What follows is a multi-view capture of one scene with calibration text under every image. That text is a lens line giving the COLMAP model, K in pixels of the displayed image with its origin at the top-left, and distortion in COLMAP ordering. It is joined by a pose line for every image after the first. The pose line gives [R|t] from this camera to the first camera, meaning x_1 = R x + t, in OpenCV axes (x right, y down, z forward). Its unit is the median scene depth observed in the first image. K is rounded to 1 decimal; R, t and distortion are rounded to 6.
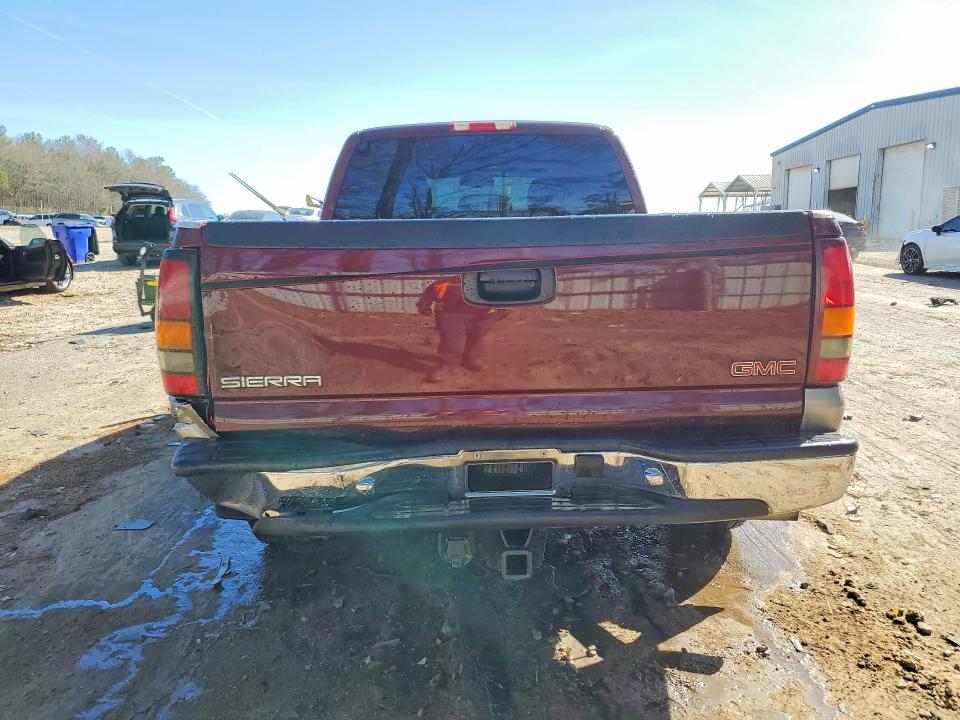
lens RADIAL K [[743.9, 0, 483.9], [0, 743.9, 362.7], [0, 0, 1]] dist [-0.002330, 0.032517]
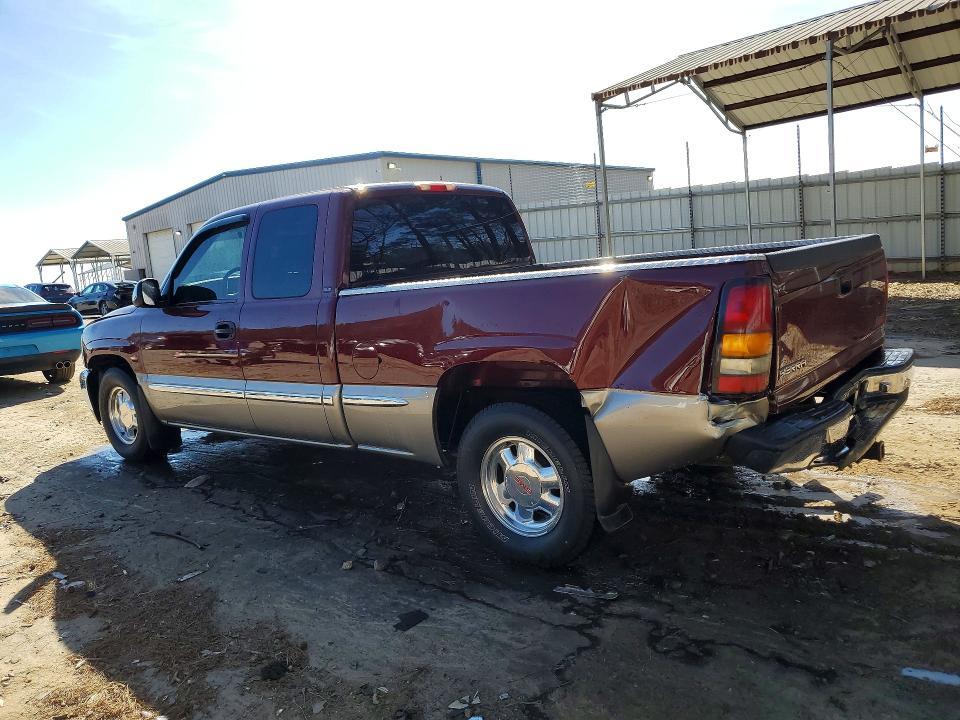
lens RADIAL K [[743.9, 0, 483.9], [0, 743.9, 362.7], [0, 0, 1]] dist [-0.002330, 0.032517]
pose [[0.663149, -0.154605, 0.732346, -0.731184], [0.214080, 0.976738, 0.012347, -0.053585], [-0.717219, 0.148593, 0.680821, 0.205200]]
